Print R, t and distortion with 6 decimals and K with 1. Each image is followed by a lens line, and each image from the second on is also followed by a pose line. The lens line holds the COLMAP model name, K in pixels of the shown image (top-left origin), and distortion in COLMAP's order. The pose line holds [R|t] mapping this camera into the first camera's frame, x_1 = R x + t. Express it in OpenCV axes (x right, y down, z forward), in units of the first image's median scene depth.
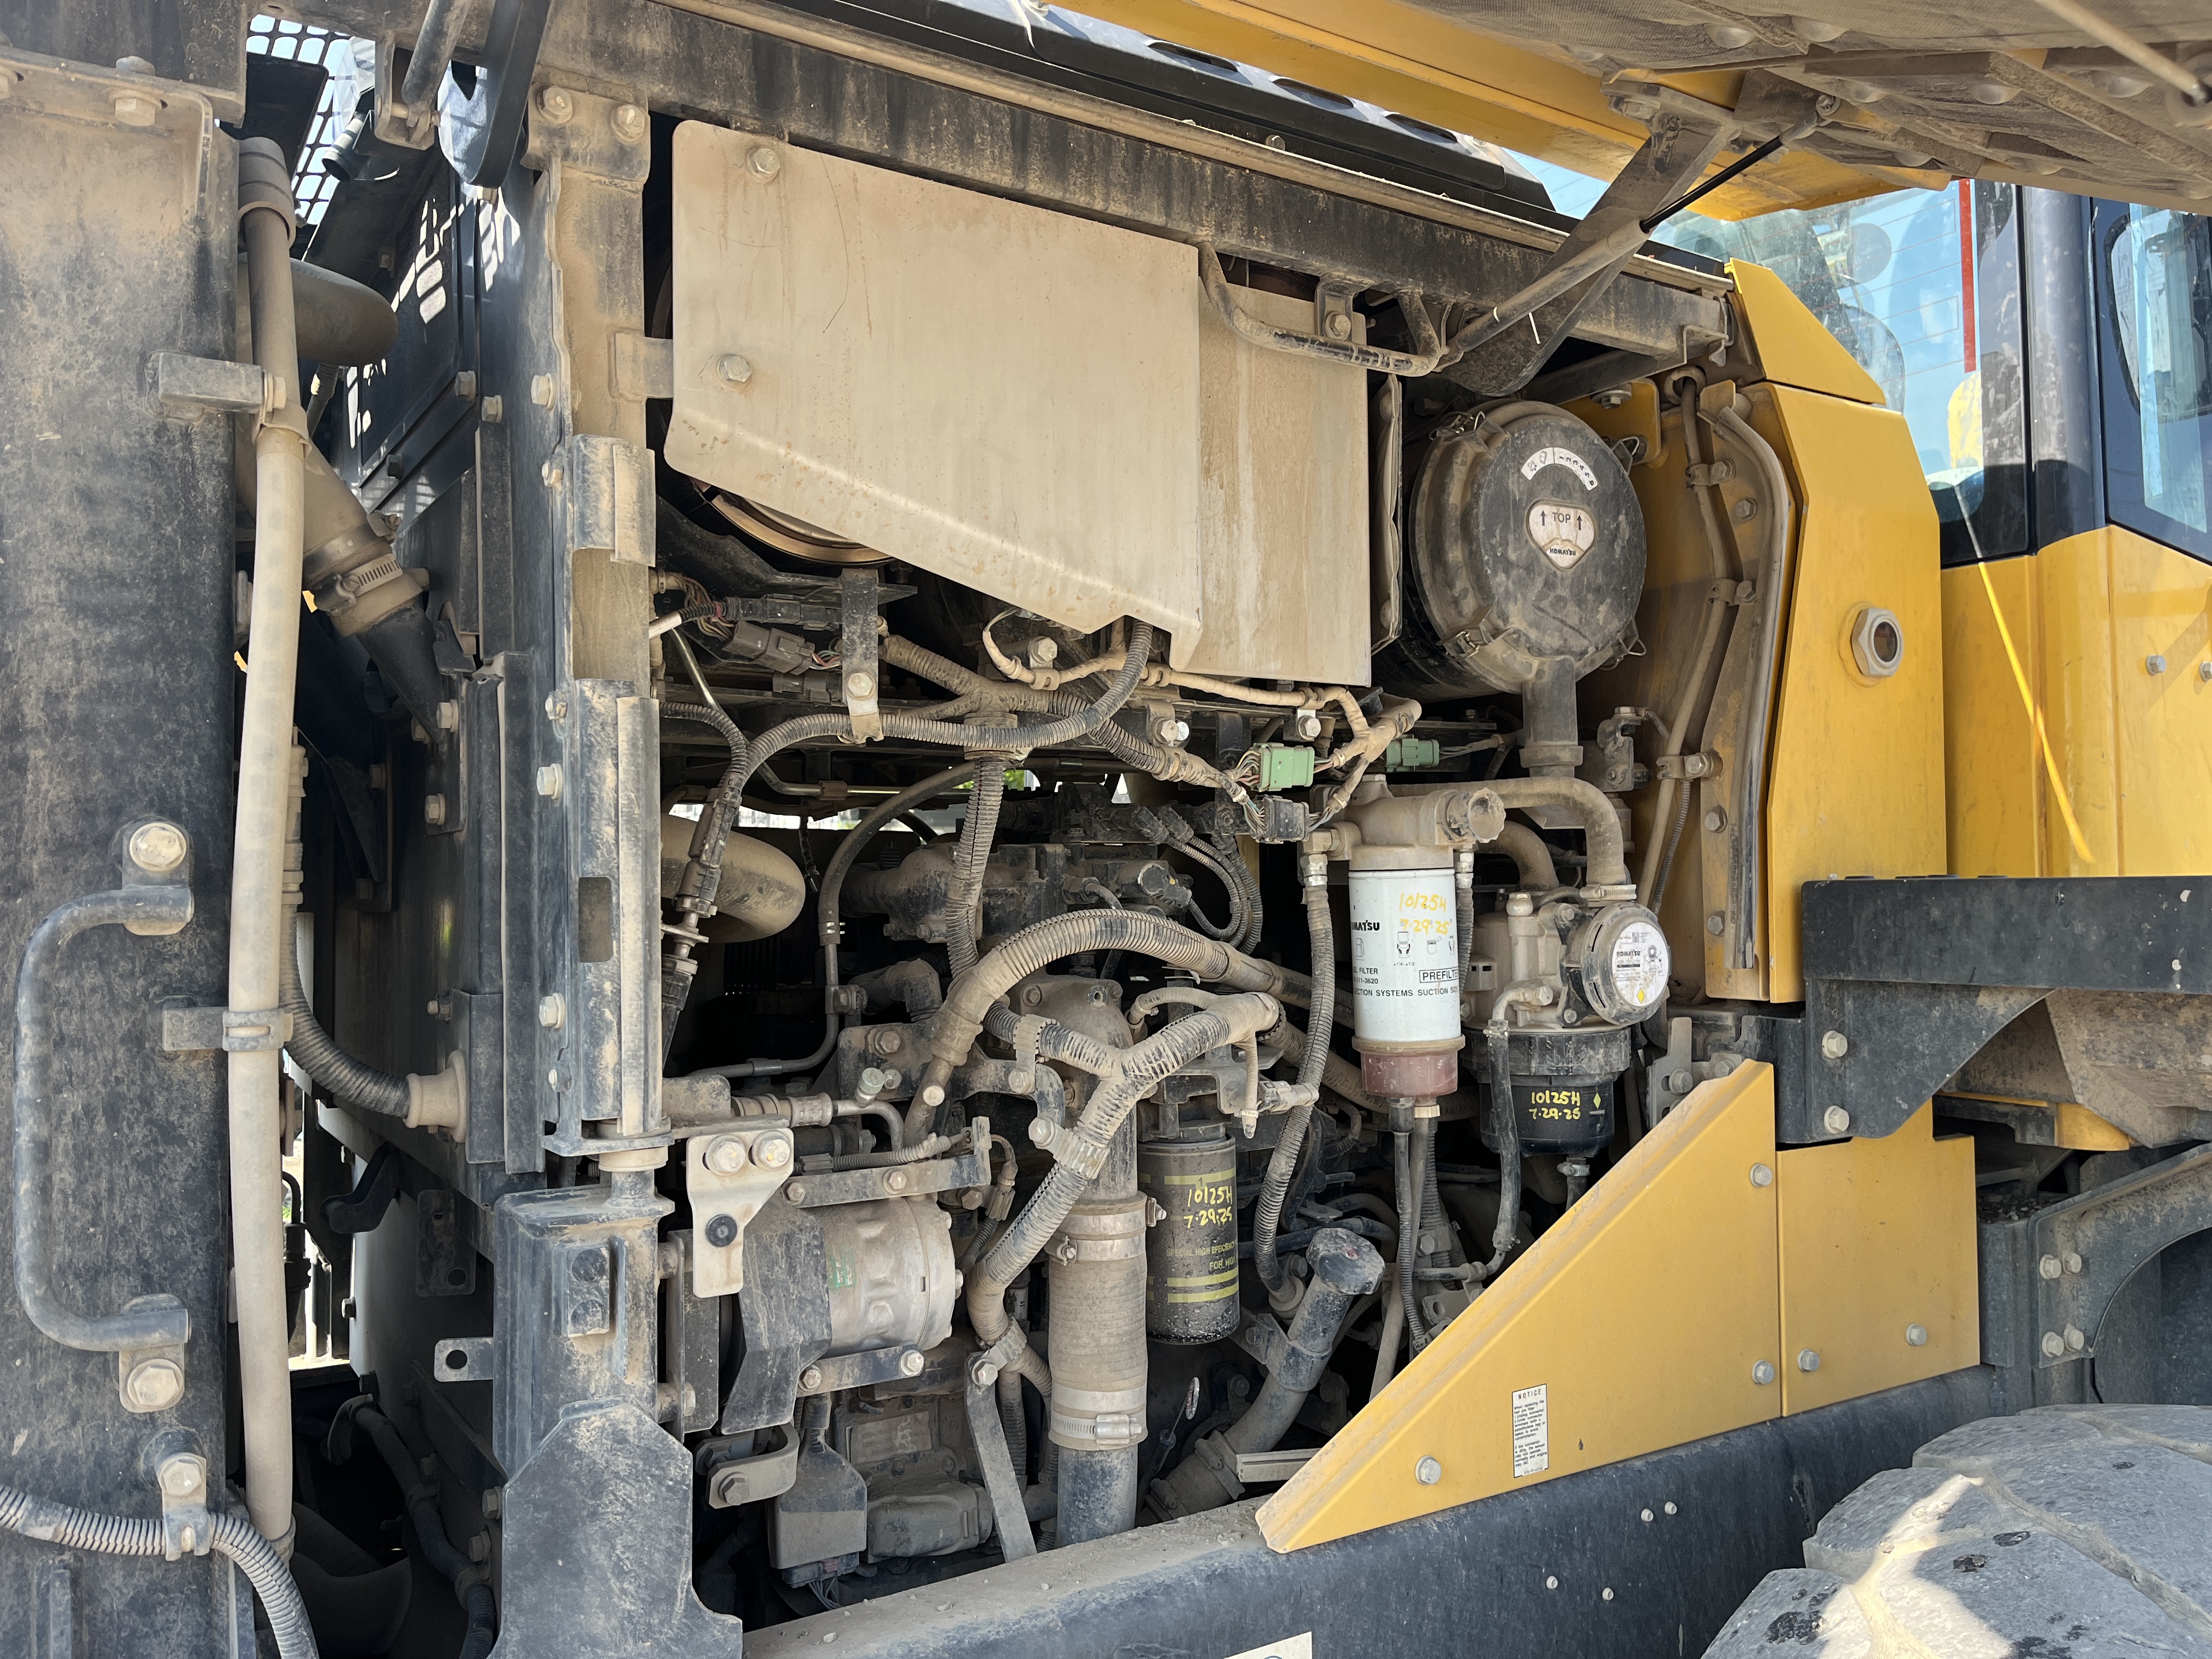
lens RADIAL K [[1683.4, 0, 1102.1], [0, 1683.4, 834.5], [0, 0, 1]] dist [0.067533, -0.097112]
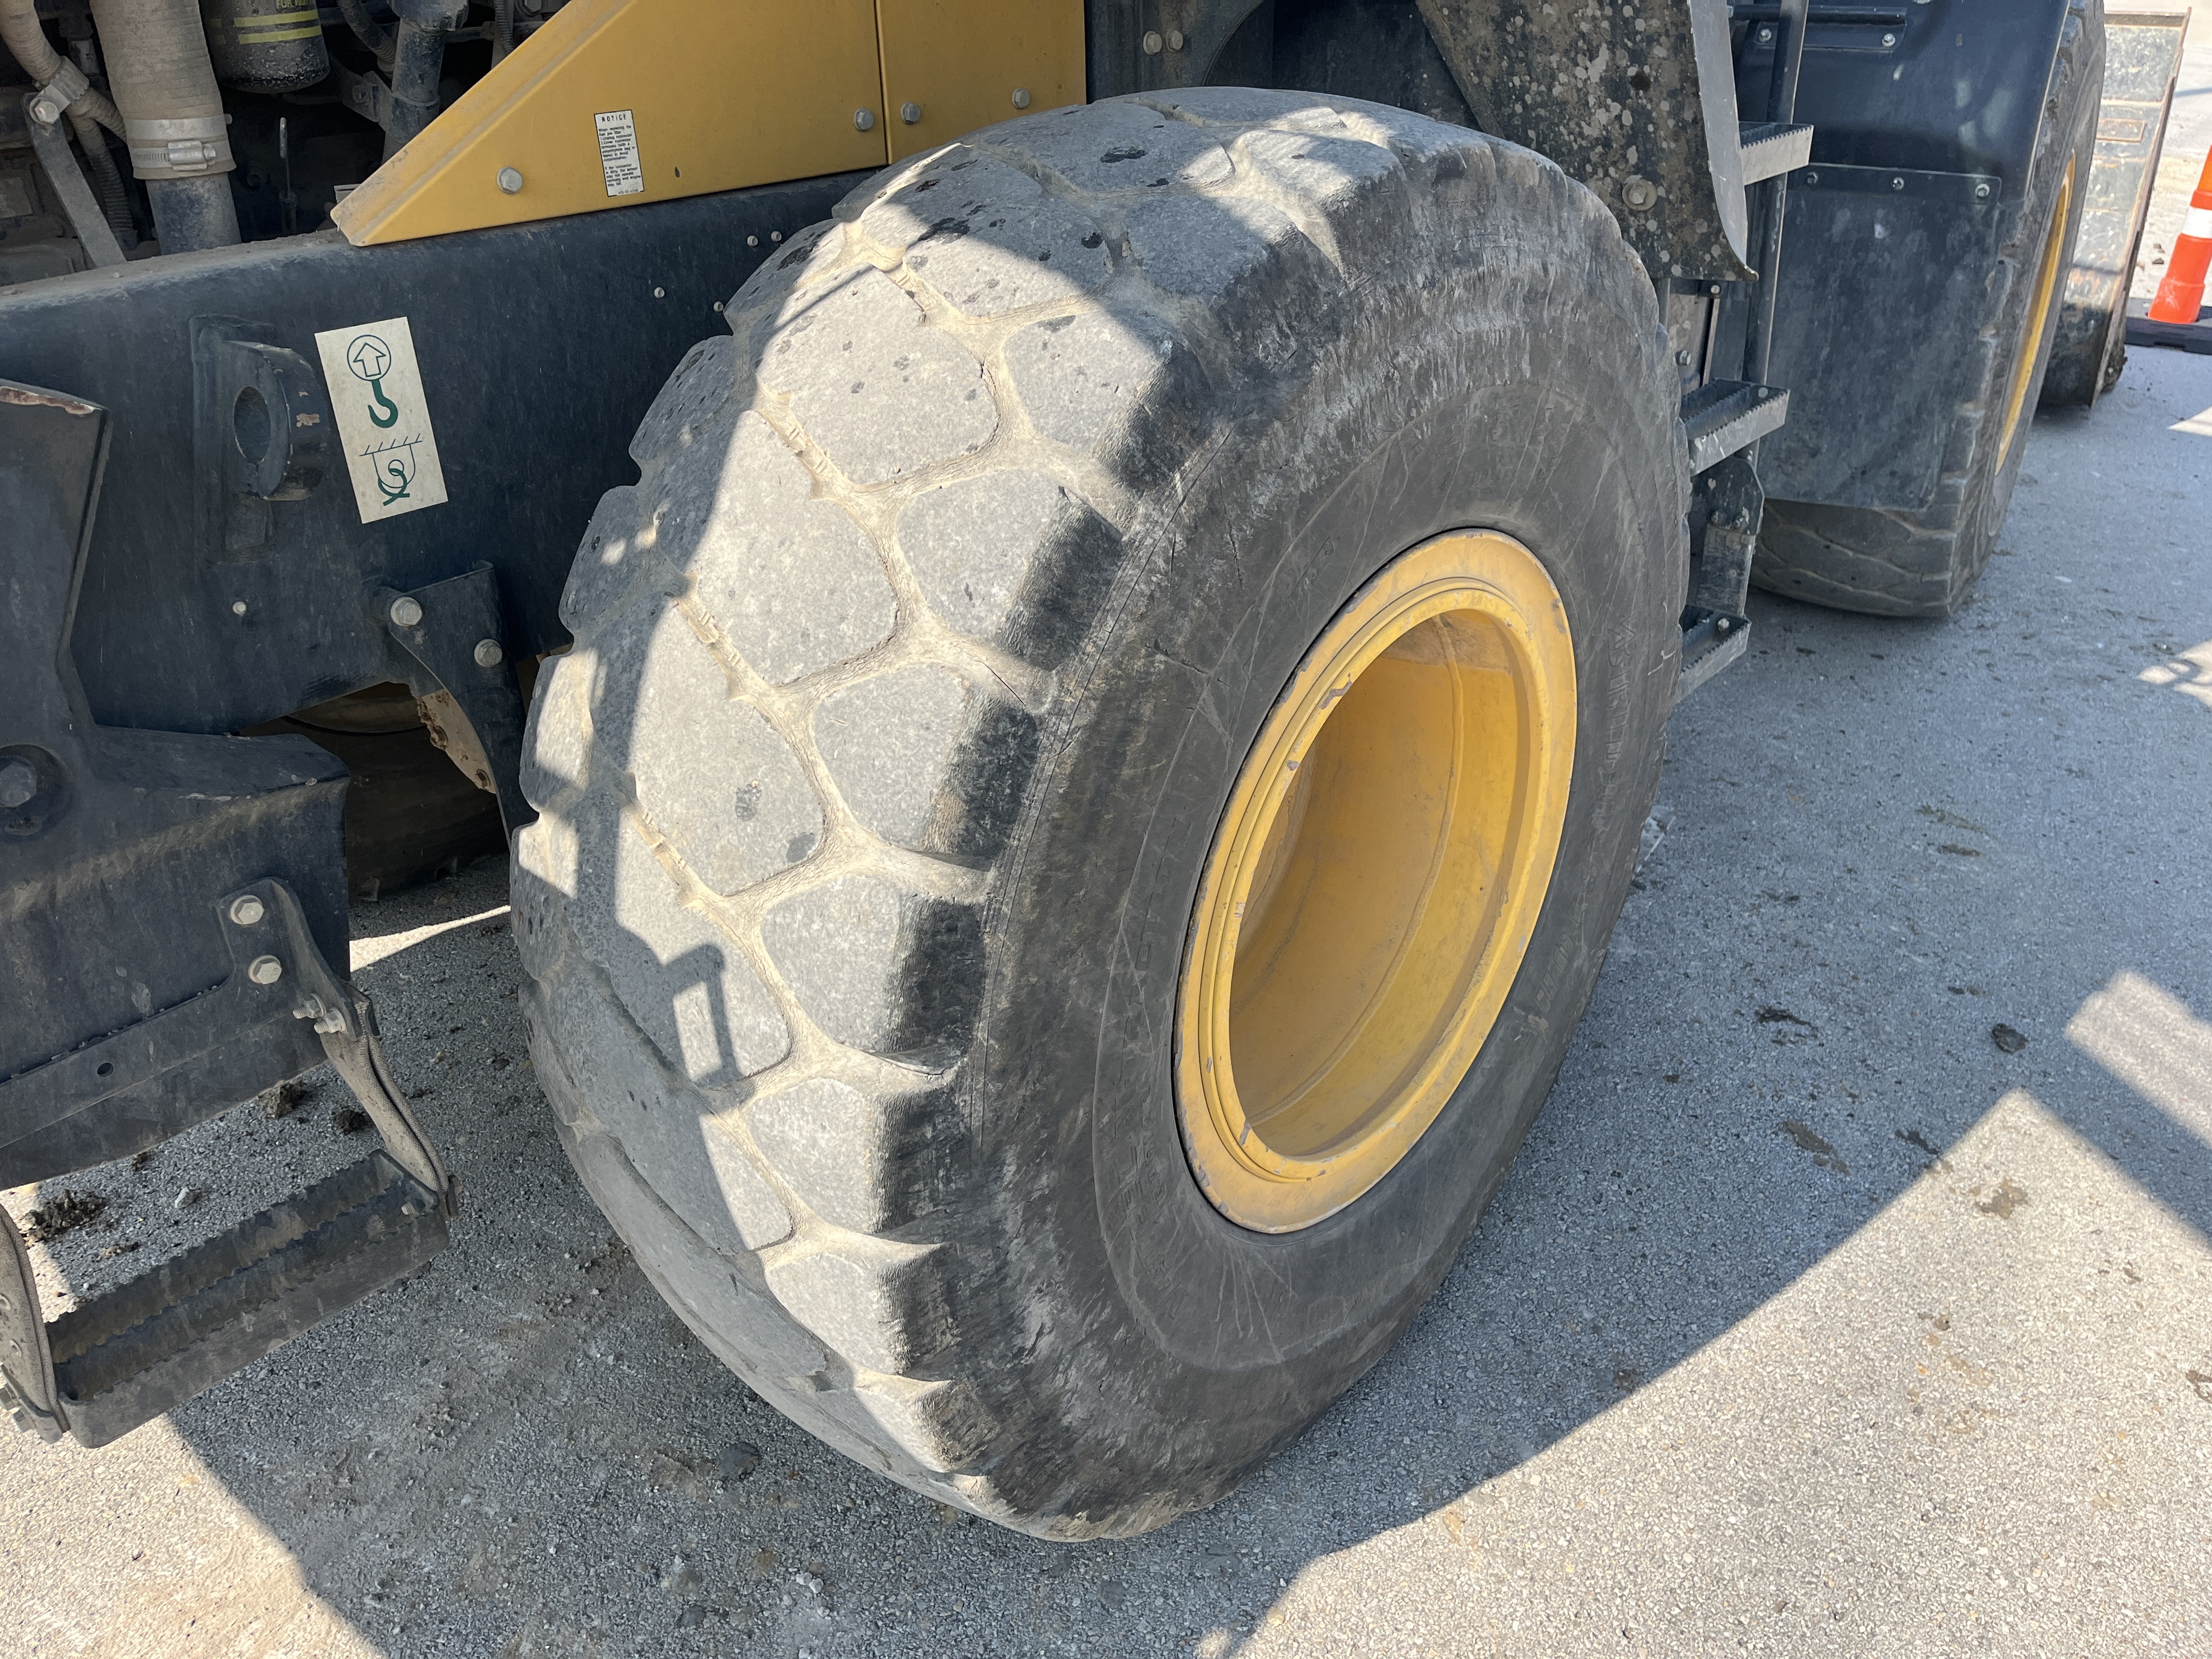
lens RADIAL K [[1683.4, 0, 1110.7], [0, 1683.4, 818.2], [0, 0, 1]] dist [0.067533, -0.097112]
pose [[0.957387, -0.147175, 0.248495, 0.221190], [0.006329, 0.870900, 0.491420, 0.187595], [-0.288739, -0.468907, 0.834719, -0.221177]]
